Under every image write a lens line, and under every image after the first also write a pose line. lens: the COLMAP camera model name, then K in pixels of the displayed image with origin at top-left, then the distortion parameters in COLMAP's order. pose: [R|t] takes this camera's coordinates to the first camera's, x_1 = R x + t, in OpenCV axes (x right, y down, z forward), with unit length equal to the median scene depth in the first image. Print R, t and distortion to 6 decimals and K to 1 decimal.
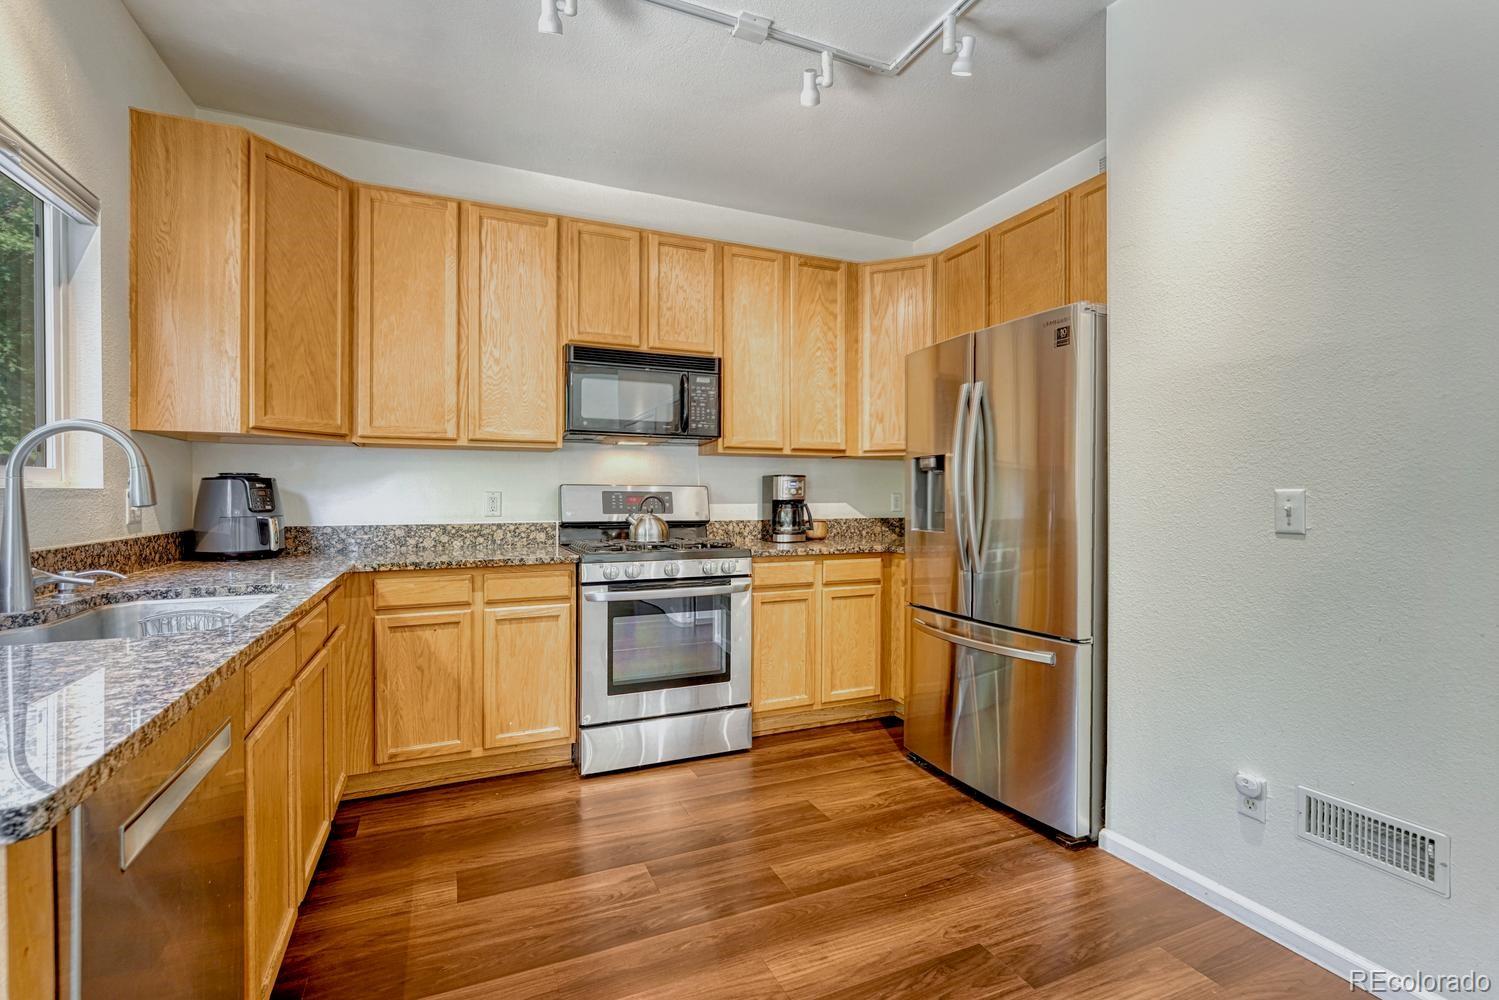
lens RADIAL K [[685.0, 0, 754.4], [0, 685.0, 495.8], [0, 0, 1]] dist [-0.005996, -0.000402]
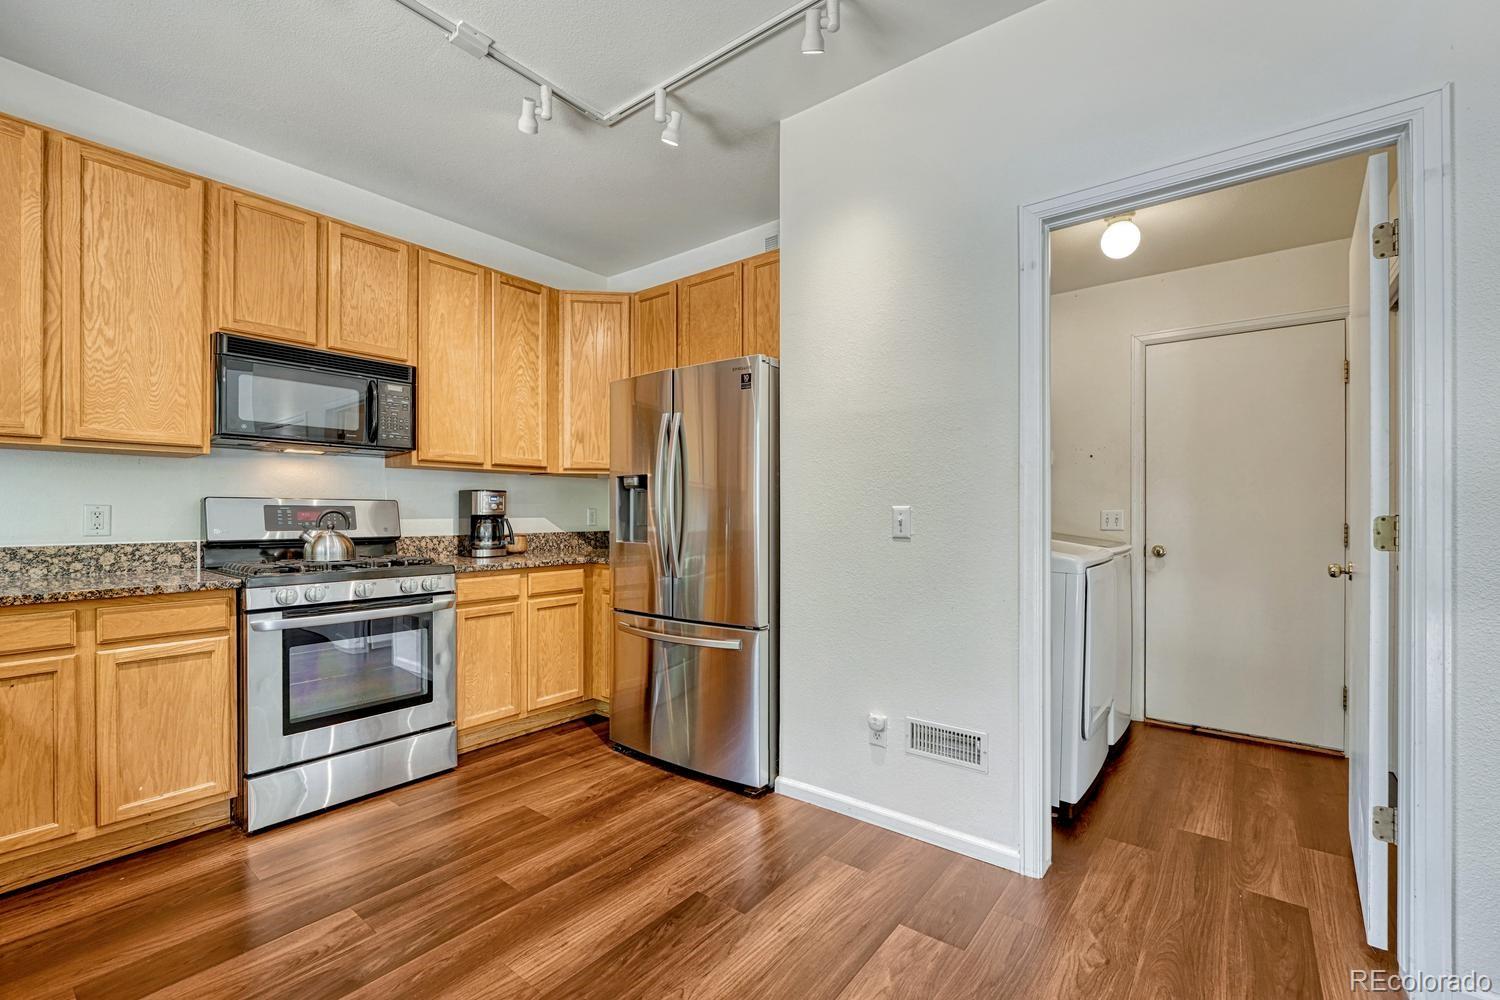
lens RADIAL K [[636.4, 0, 749.6], [0, 636.4, 512.8], [0, 0, 1]] dist [-0.011388, 0.000845]
pose [[0.883508, -0.000377, 0.468415, -0.059388], [-0.000437, 0.999999, 0.001629, 0.001708], [-0.468415, -0.001644, 0.883507, -0.002706]]
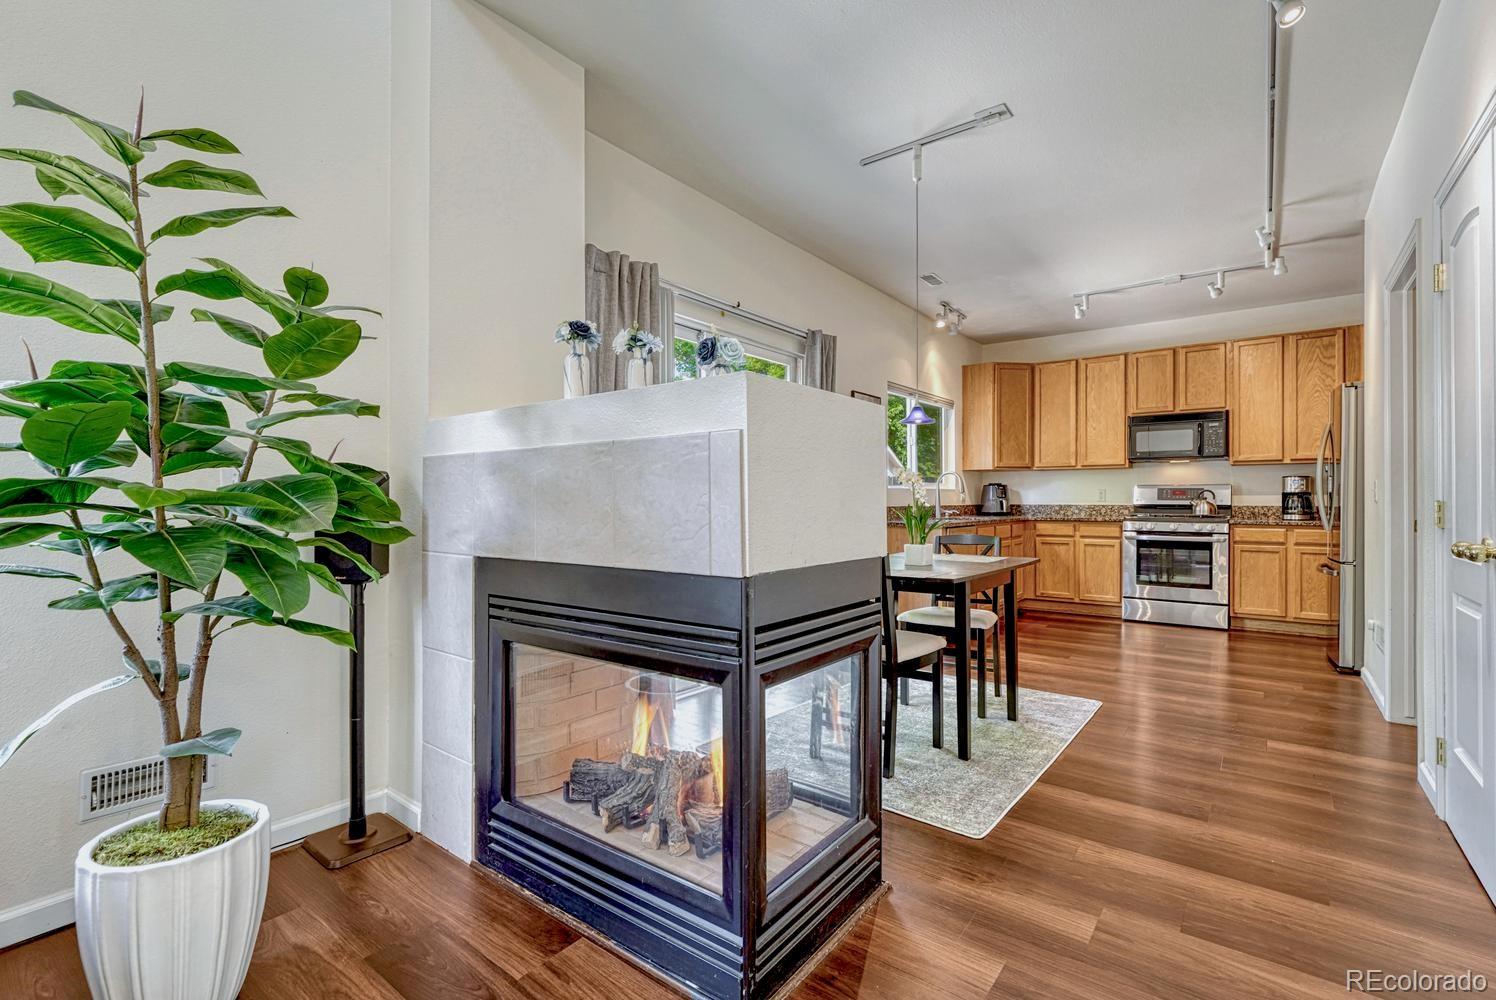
lens RADIAL K [[682.5, 0, 748.0], [0, 682.5, 500.0], [0, 0, 1]] dist [0.003051, -0.000480]
pose [[0.478772, -0.001205, -0.877939, 0.994746], [-0.000529, 0.999998, -0.001661, 0.032420], [0.877939, 0.001260, 0.478770, -0.994109]]
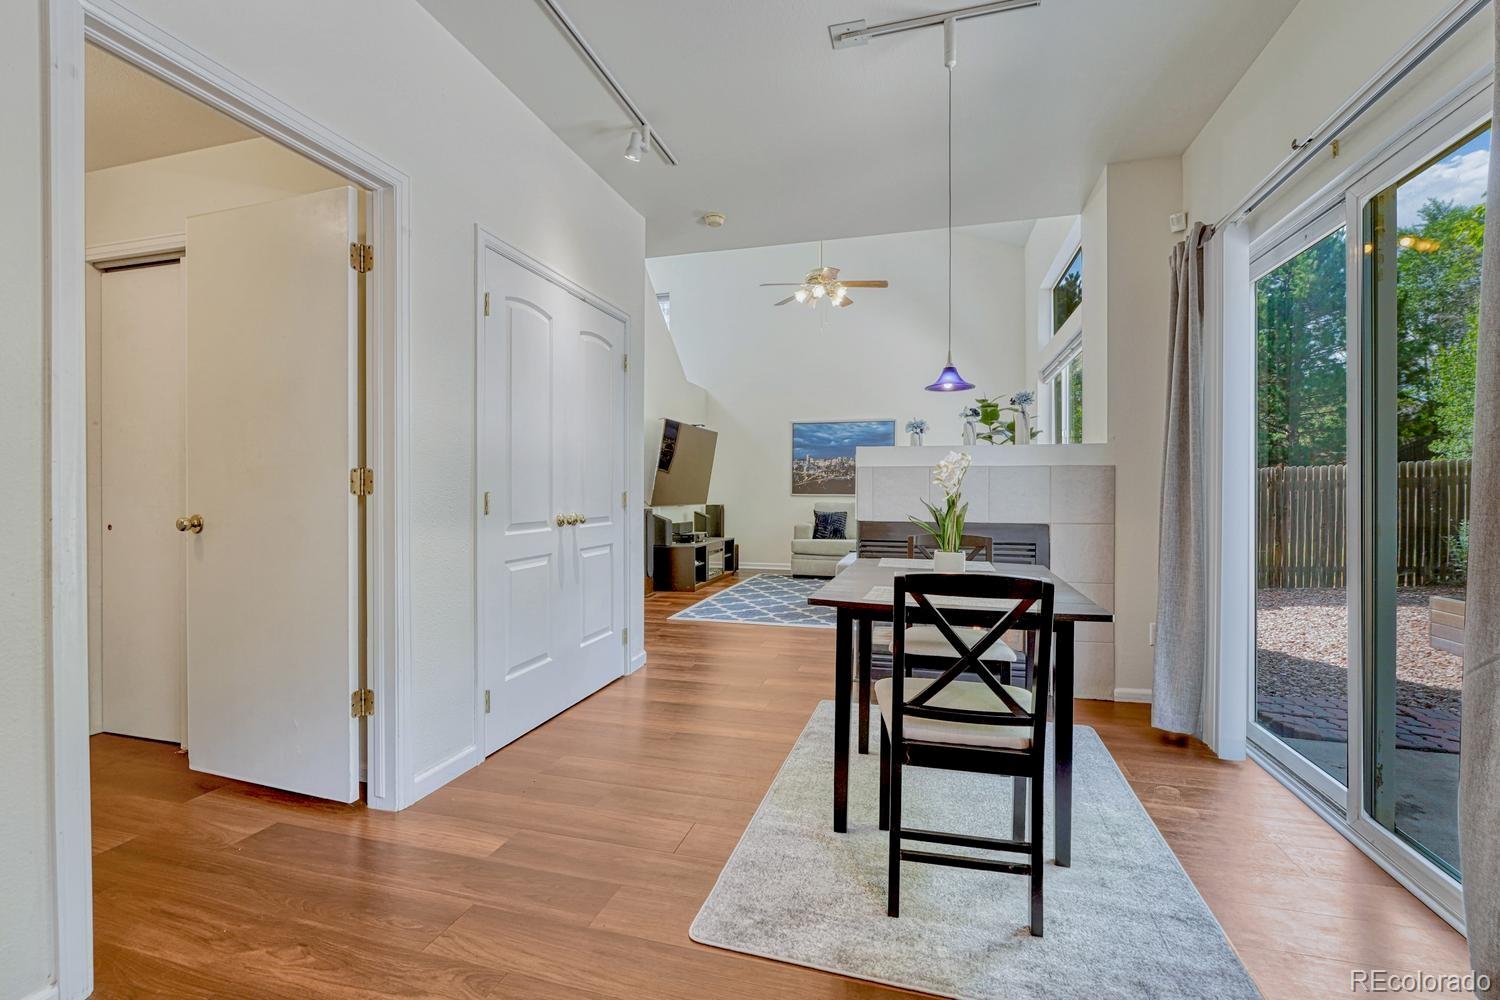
lens RADIAL K [[646.1, 0, 746.0], [0, 646.1, 491.6], [0, 0, 1]] dist [-0.014444, 0.003930]
pose [[-0.766820, 0.000155, 0.641862, -0.124187], [-0.000455, 1.000000, -0.000785, 0.031511], [-0.641862, -0.000894, -0.766820, 0.487963]]
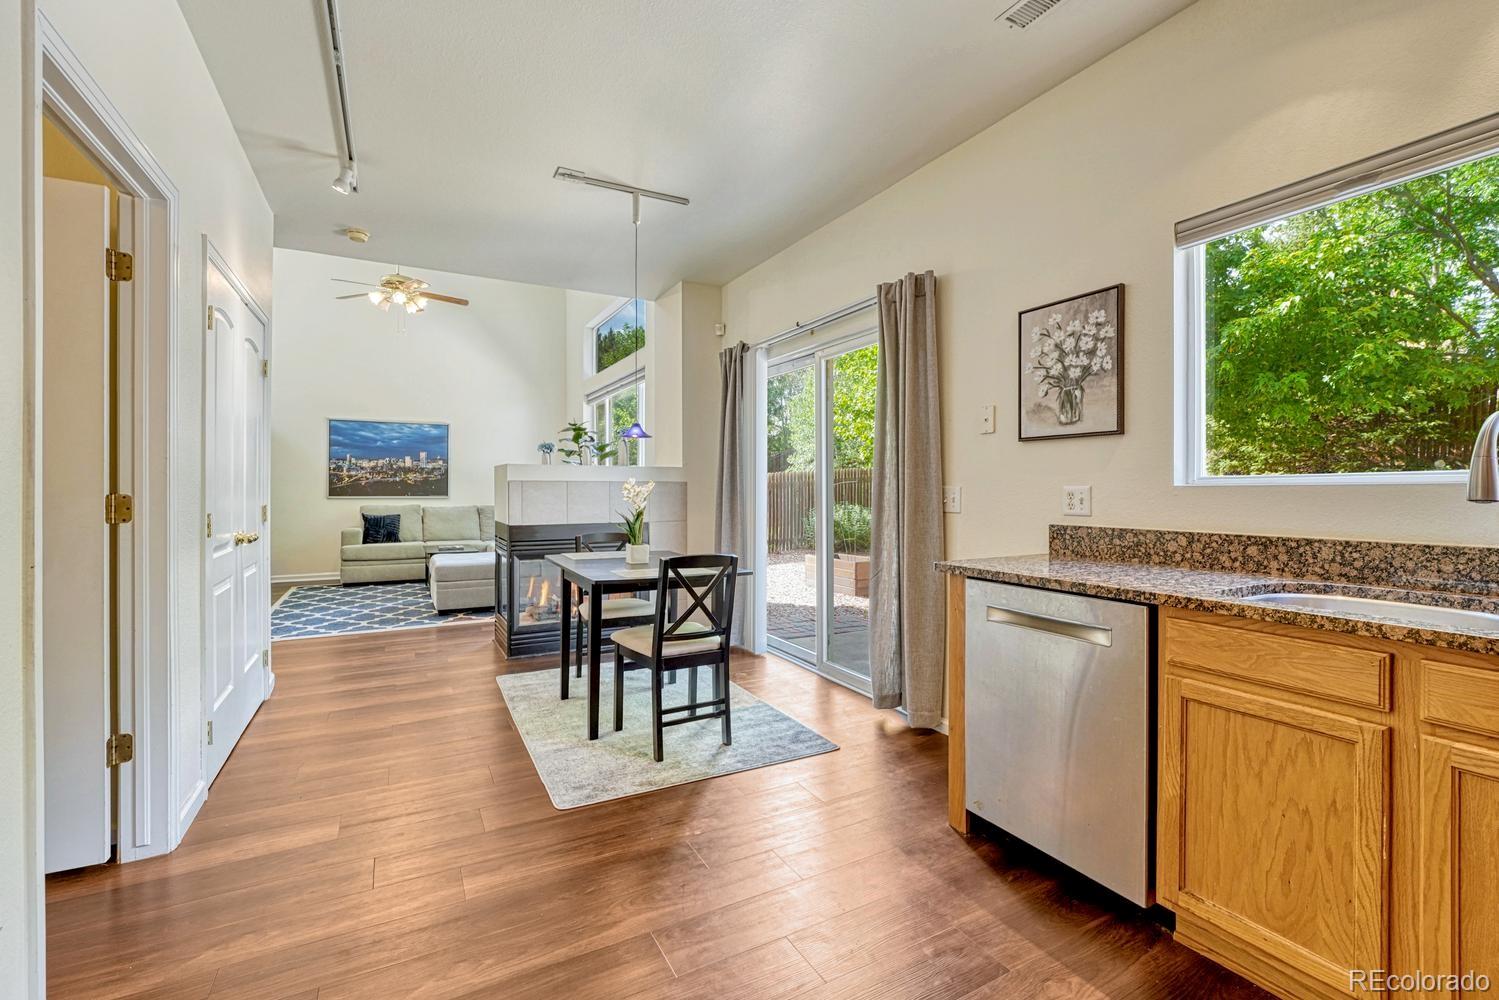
lens RADIAL K [[645.6, 0, 745.5], [0, 645.6, 491.6], [0, 0, 1]] dist [-0.014444, 0.003930]
pose [[-0.997030, 0.000960, -0.077012, 0.074299], [0.000324, 0.999966, 0.008271, -0.002999], [0.077018, 0.008221, -0.996996, 0.910370]]
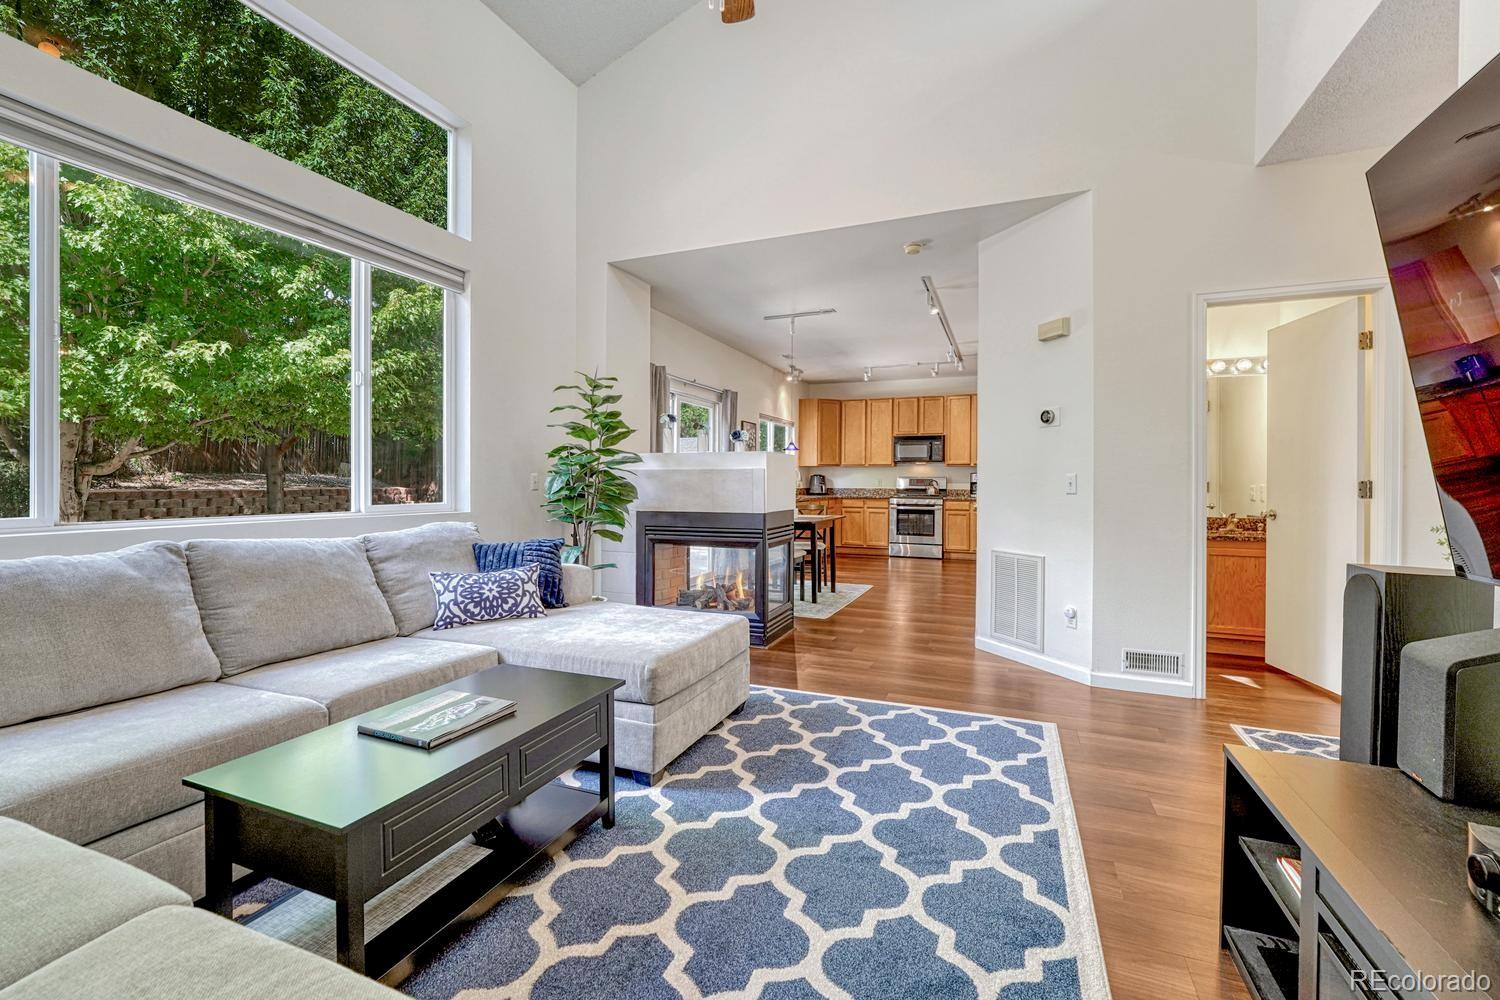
lens RADIAL K [[640.0, 0, 746.3], [0, 640.0, 484.9], [0, 0, 1]] dist [-0.011048, -0.000074]
pose [[0.685957, 0.006317, -0.727615, 1.589406], [-0.005521, 0.999979, 0.003477, 0.016507], [0.727621, 0.001632, 0.685977, -1.776282]]
